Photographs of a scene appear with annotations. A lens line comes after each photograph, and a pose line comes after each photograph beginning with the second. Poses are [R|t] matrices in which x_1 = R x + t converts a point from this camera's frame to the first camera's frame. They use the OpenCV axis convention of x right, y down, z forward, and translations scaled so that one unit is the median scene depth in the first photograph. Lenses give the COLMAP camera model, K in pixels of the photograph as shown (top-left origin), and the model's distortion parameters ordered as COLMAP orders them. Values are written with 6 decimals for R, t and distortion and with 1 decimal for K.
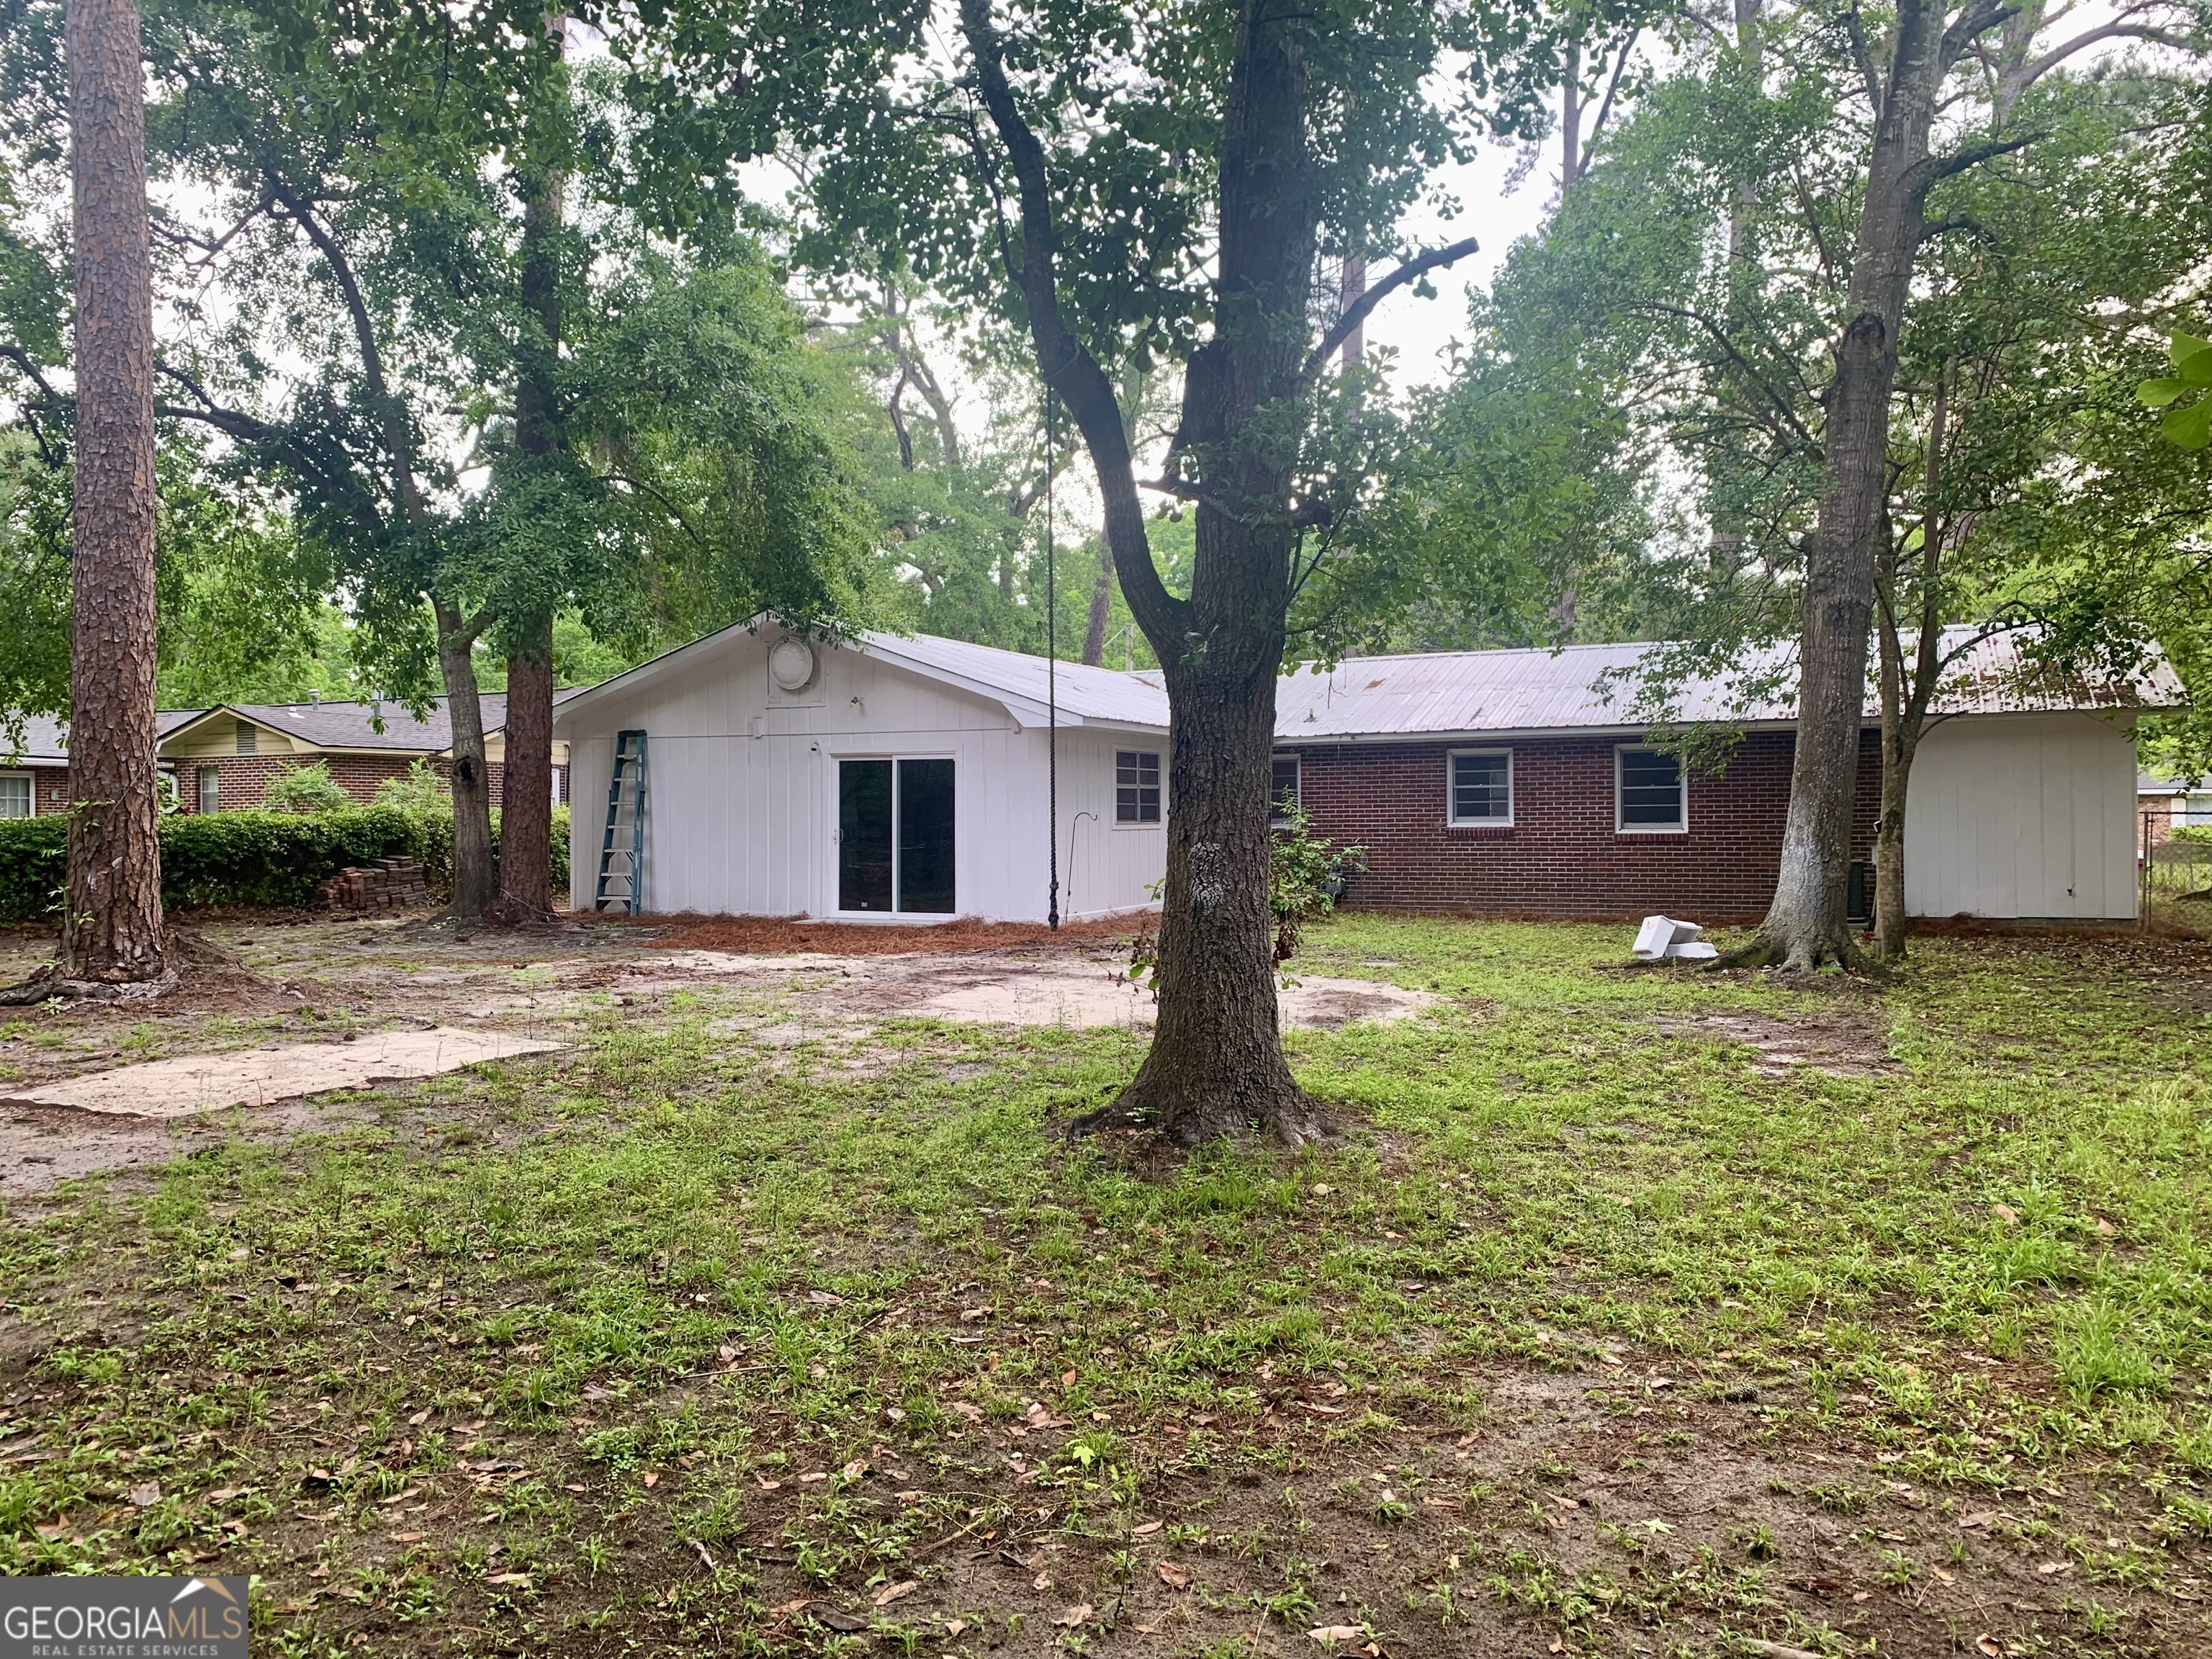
lens RADIAL K [[1626.1, 0, 1106.0], [0, 1626.1, 829.5], [0, 0, 1]] dist [0.012896, -0.002983]
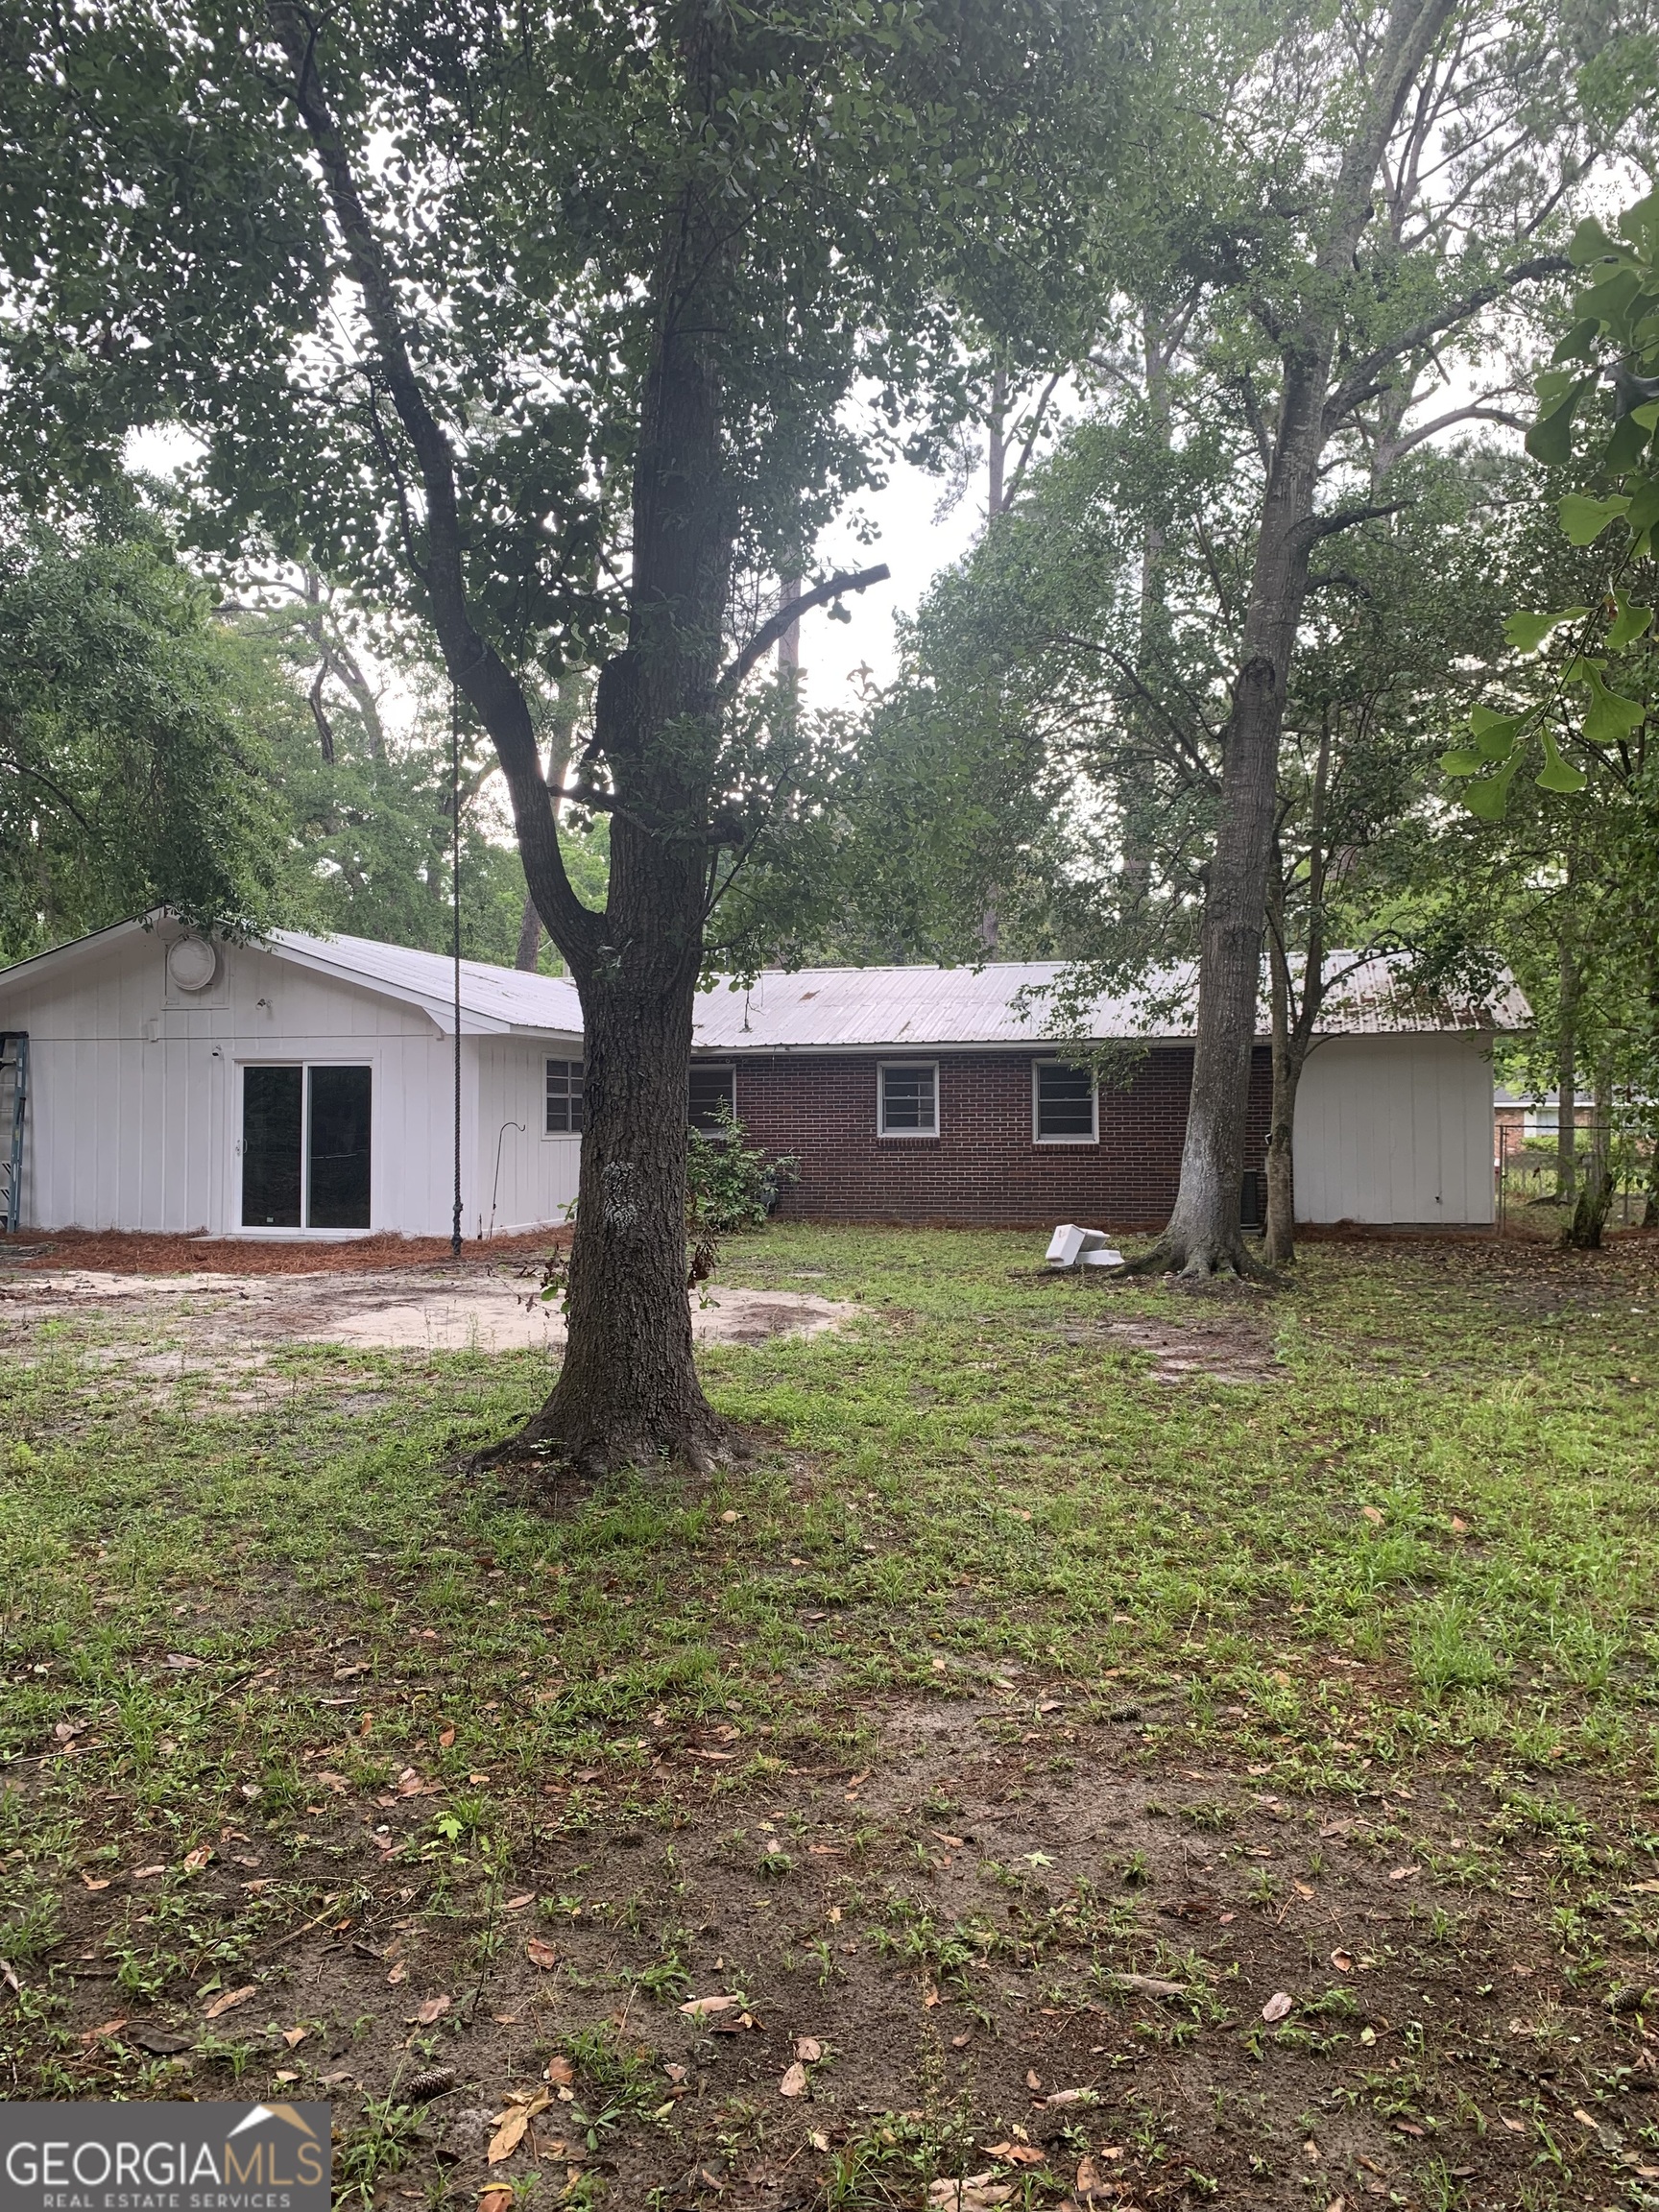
lens RADIAL K [[1626.1, 0, 829.5], [0, 1626.1, 1106.0], [0, 0, 1]] dist [0.012896, -0.002983]
pose [[0.984971, 0.005358, 0.172639, 0.016135], [-0.002197, 0.999827, -0.018495, -0.006323], [-0.172708, 0.017838, 0.984812, 0.013866]]
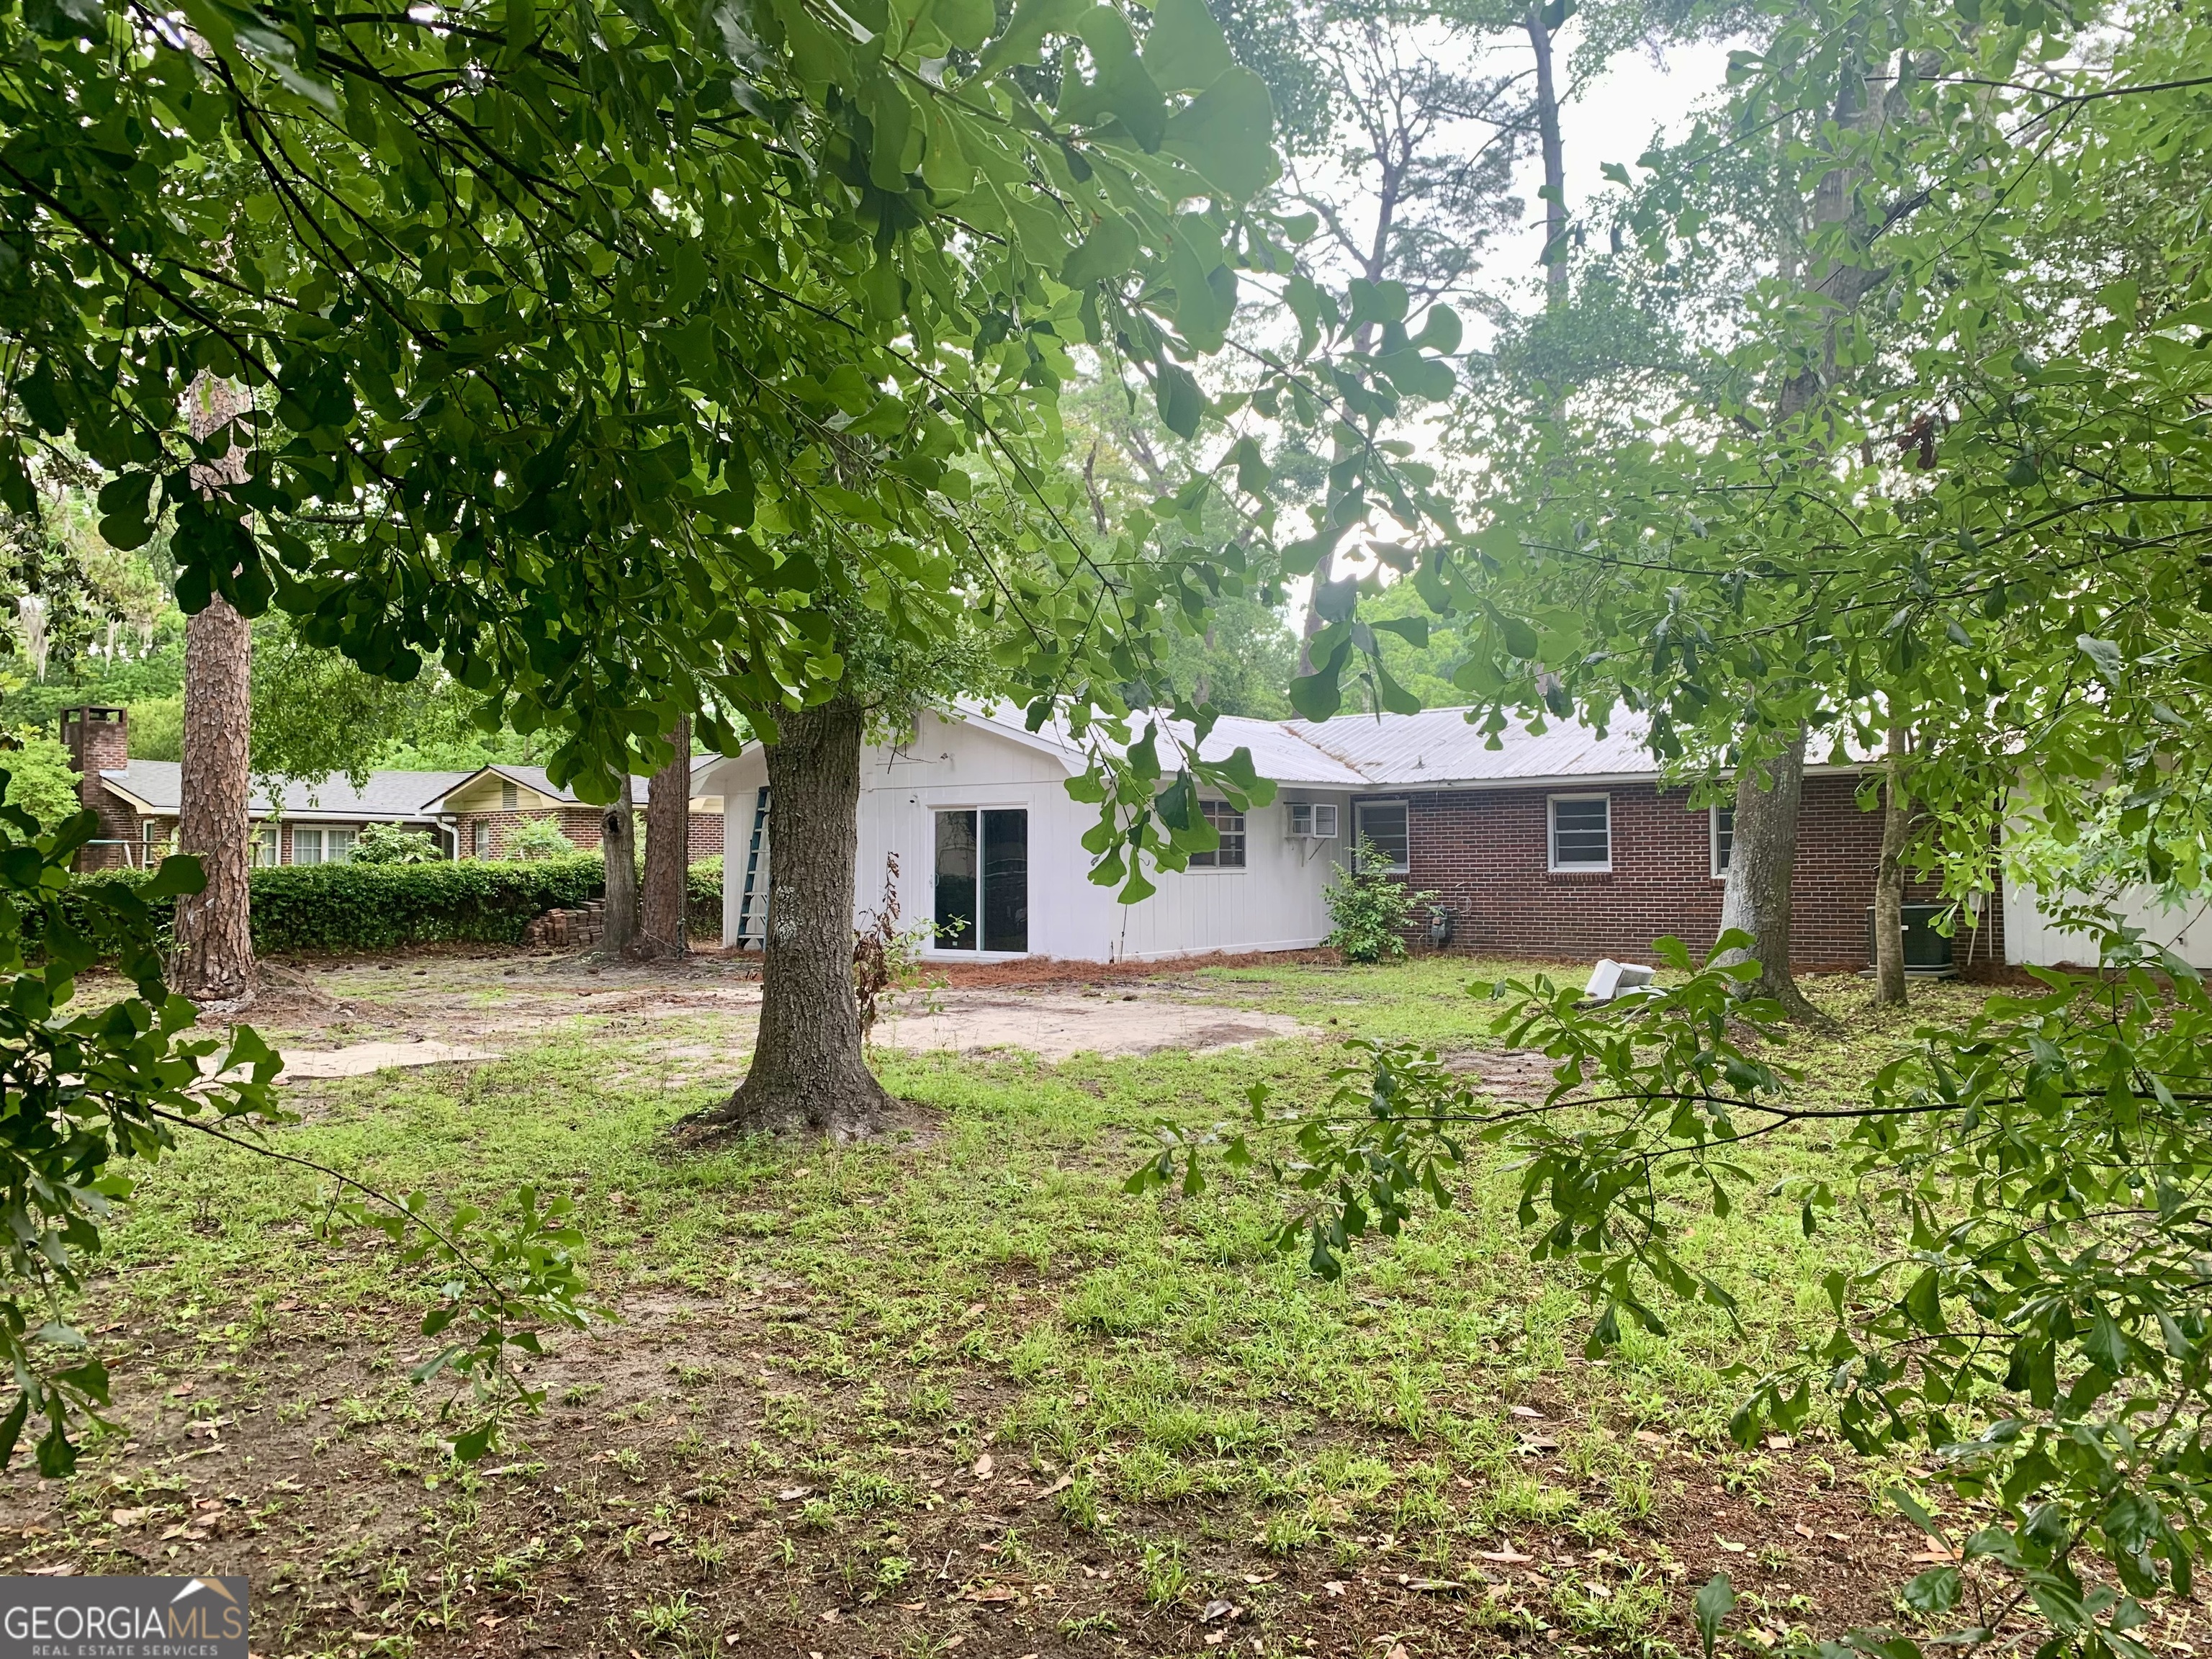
lens RADIAL K [[1626.1, 0, 1106.0], [0, 1626.1, 829.5], [0, 0, 1]] dist [0.012896, -0.002983]
pose [[0.981140, -0.006282, -0.193196, 0.368577], [0.000954, 0.999617, -0.027656, -0.000653], [0.193295, 0.026950, 0.980770, -0.100915]]
